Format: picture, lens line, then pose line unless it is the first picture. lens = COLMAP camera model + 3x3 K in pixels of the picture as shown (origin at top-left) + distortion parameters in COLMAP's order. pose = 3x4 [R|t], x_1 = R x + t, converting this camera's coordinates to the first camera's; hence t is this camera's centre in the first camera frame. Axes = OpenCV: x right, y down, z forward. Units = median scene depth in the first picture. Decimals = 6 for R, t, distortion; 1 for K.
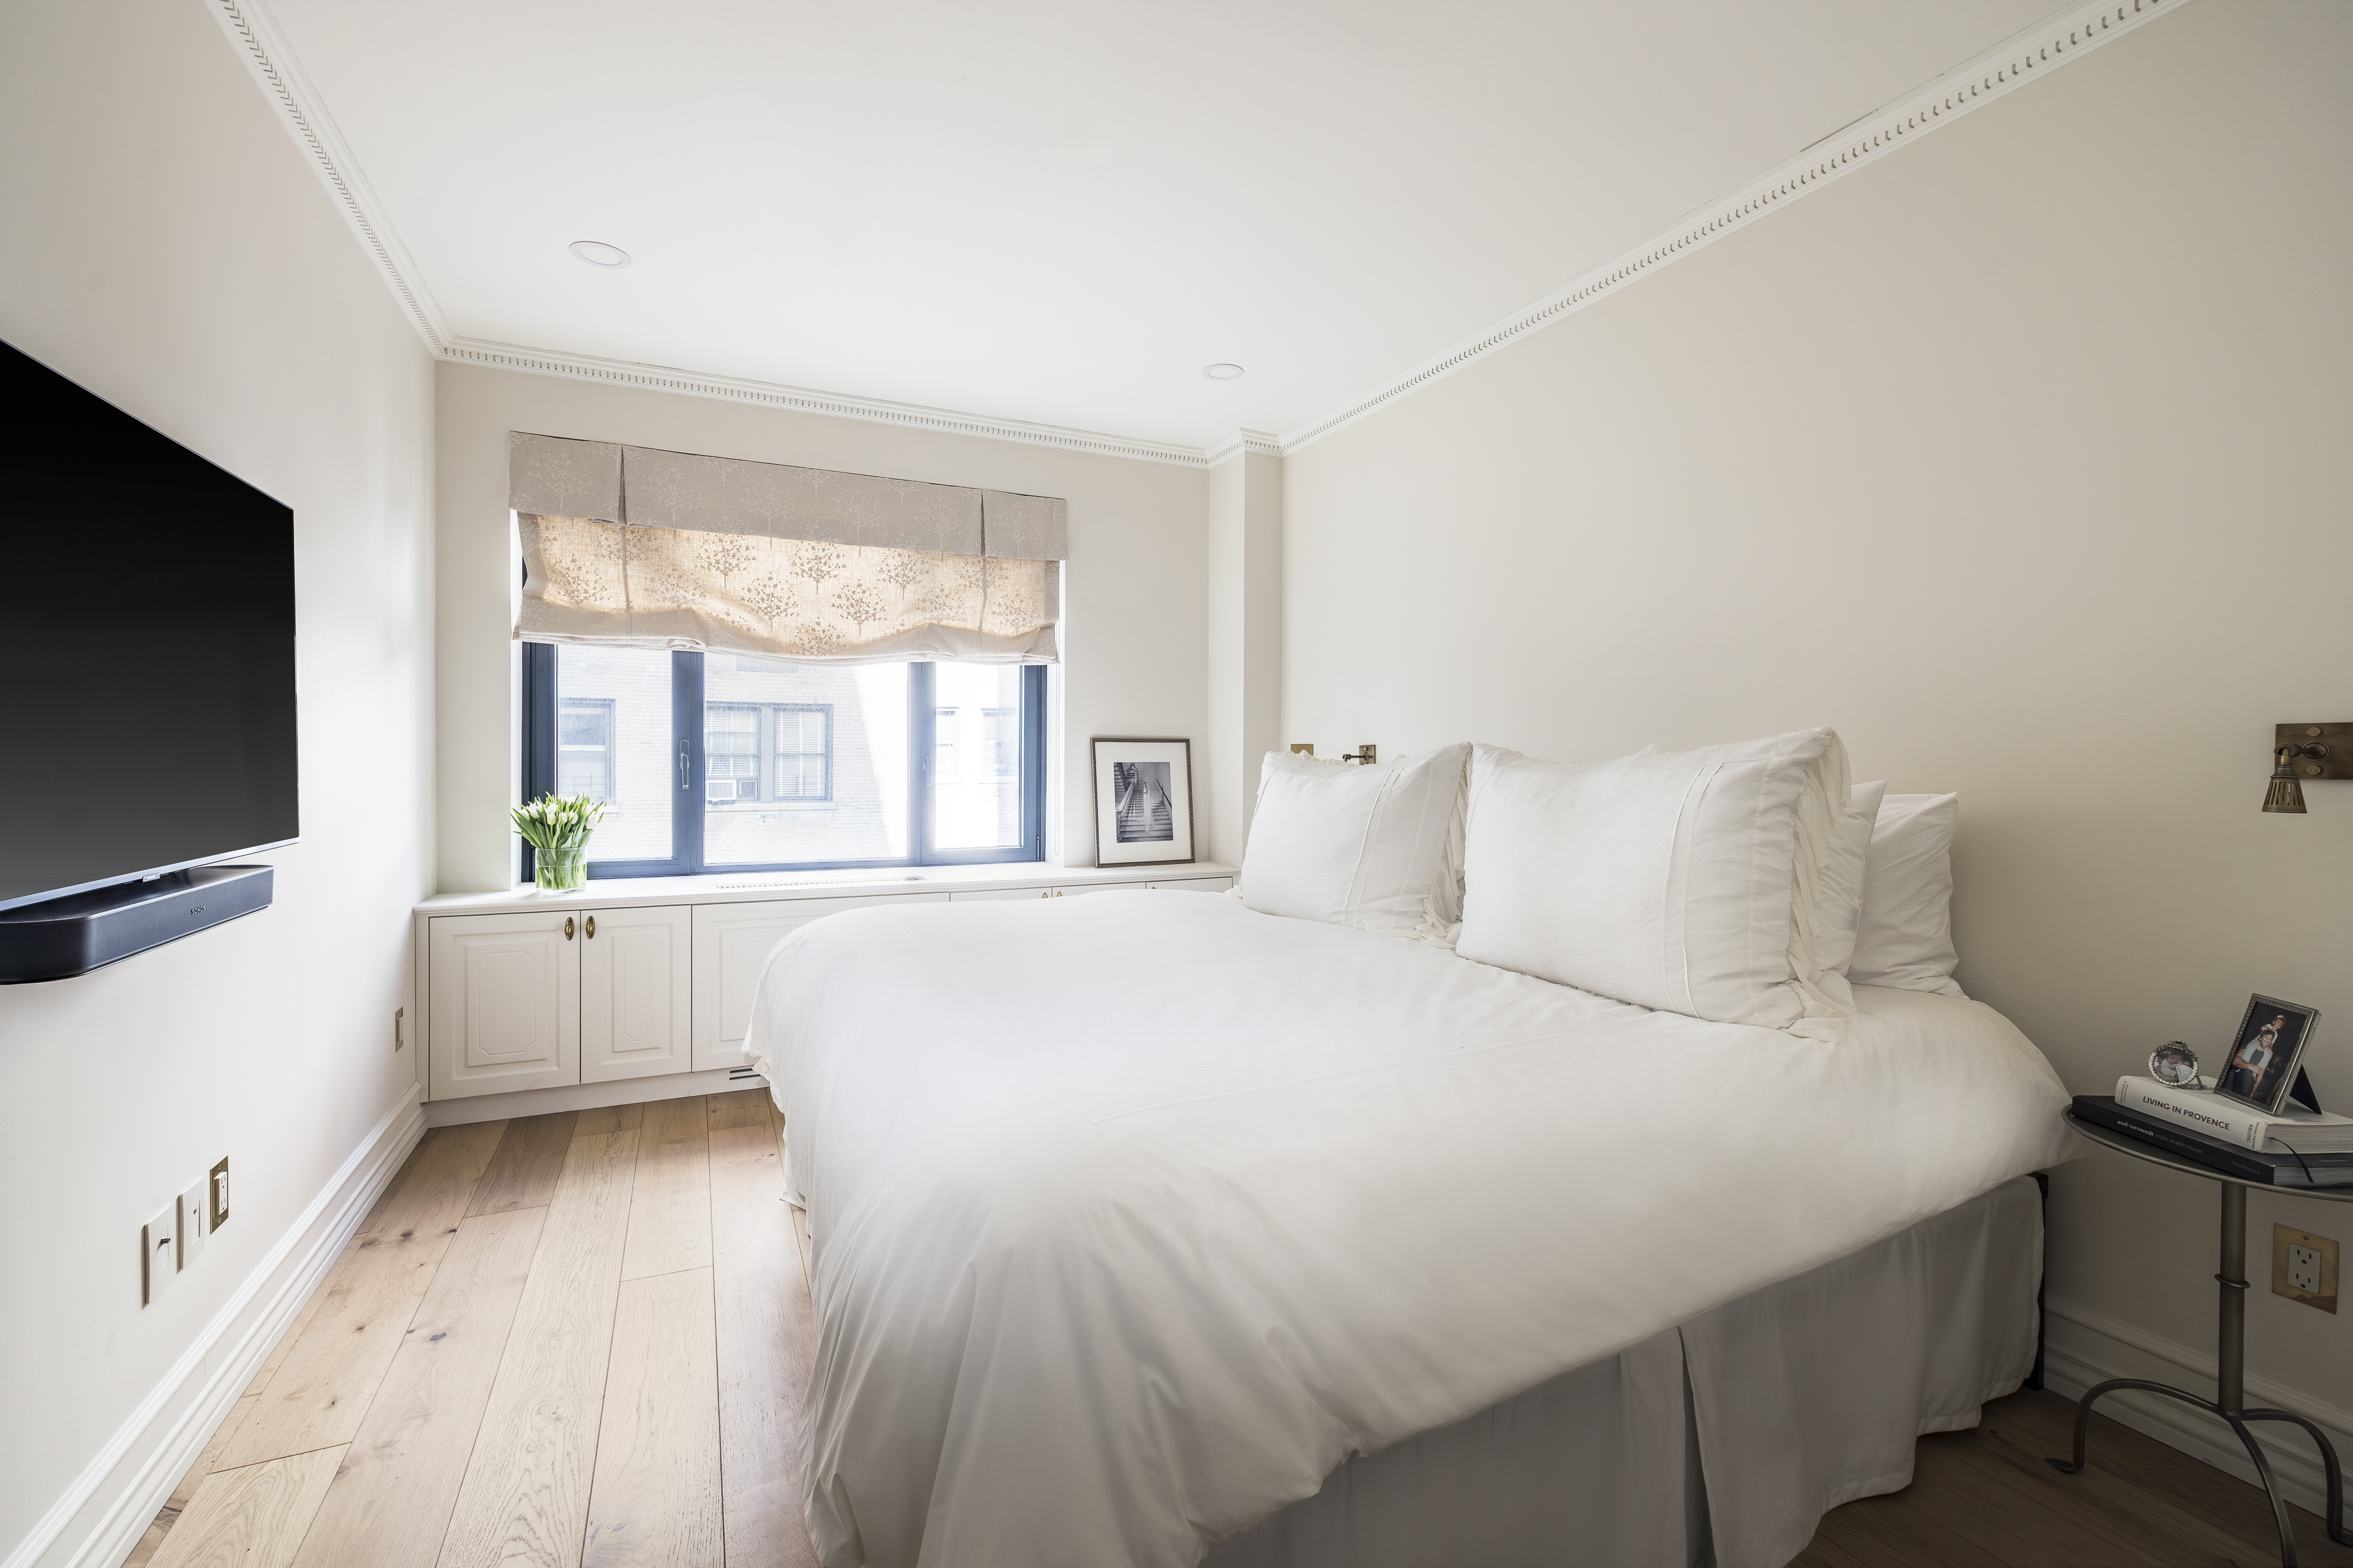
lens RADIAL K [[1018.4, 0, 1176.6], [0, 1018.4, 778.2], [0, 0, 1]] dist [-0.001766, -0.000235]
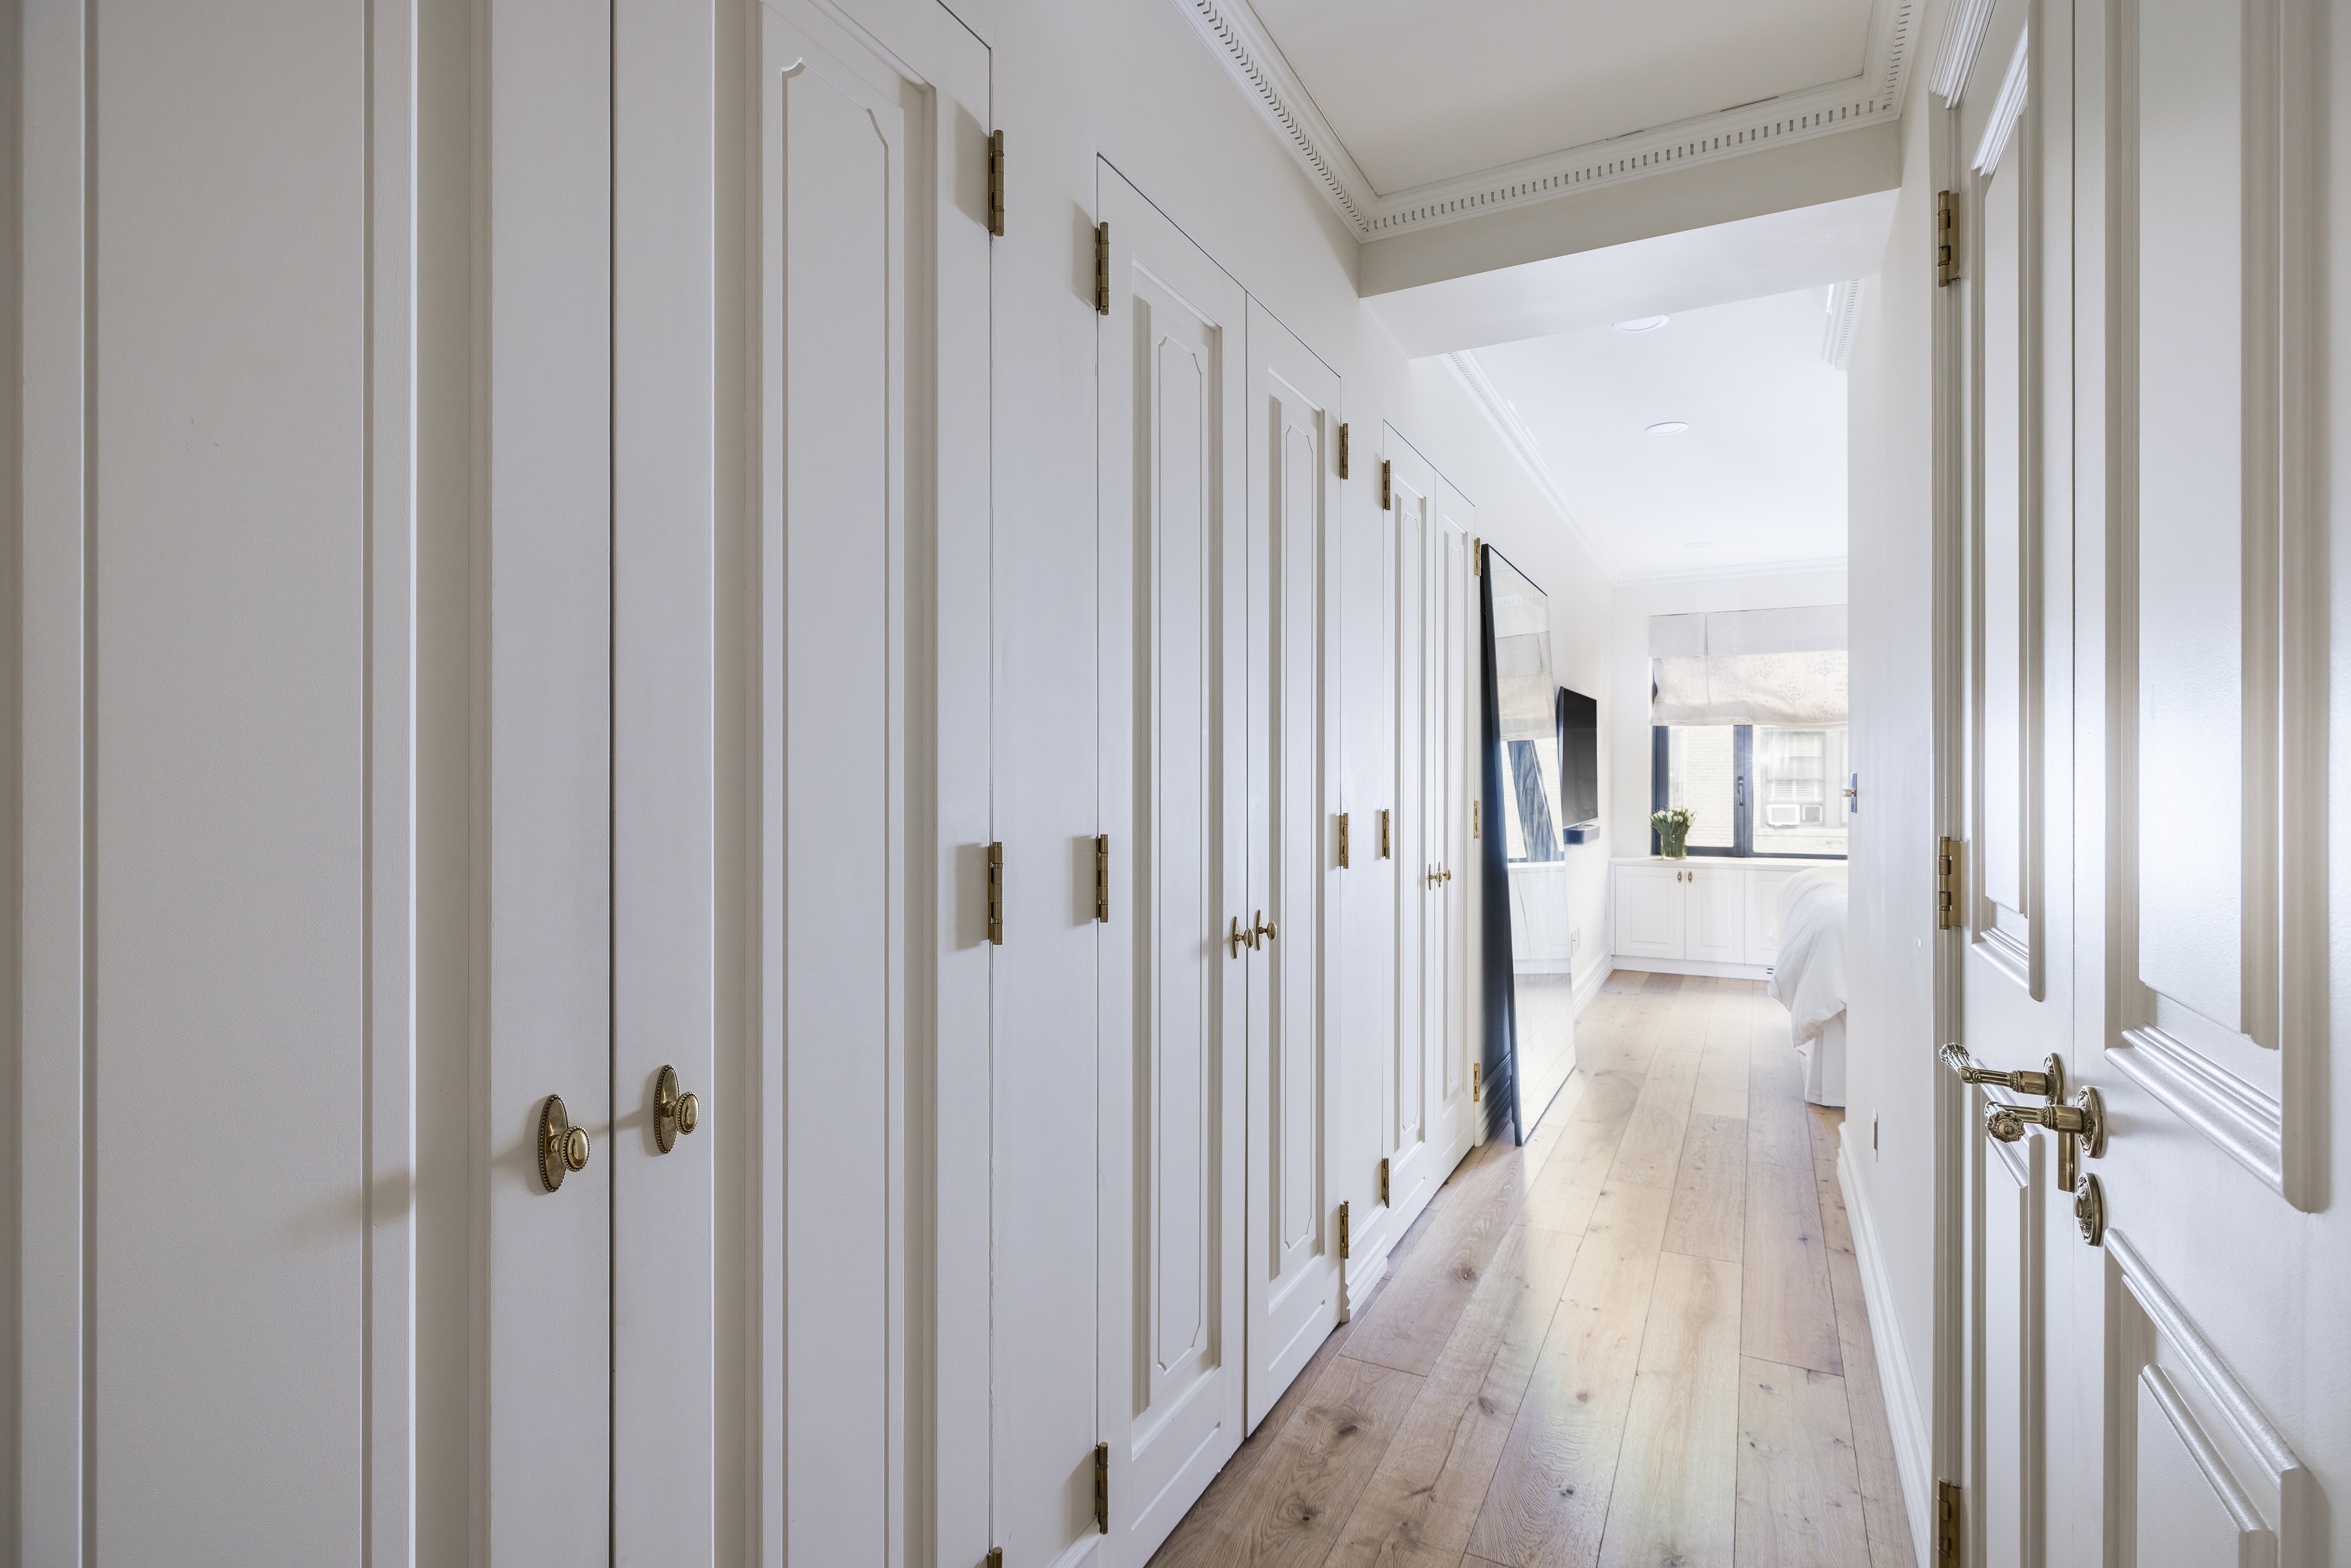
lens RADIAL K [[1141.7, 0, 1174.5], [0, 1141.7, 787.2], [0, 0, 1]] dist [-0.000386, -0.000026]
pose [[0.608390, -0.005873, -0.793616, 0.471475], [-0.006091, 0.999909, -0.012069, 0.010438], [0.793615, 0.012177, 0.608299, -0.944814]]
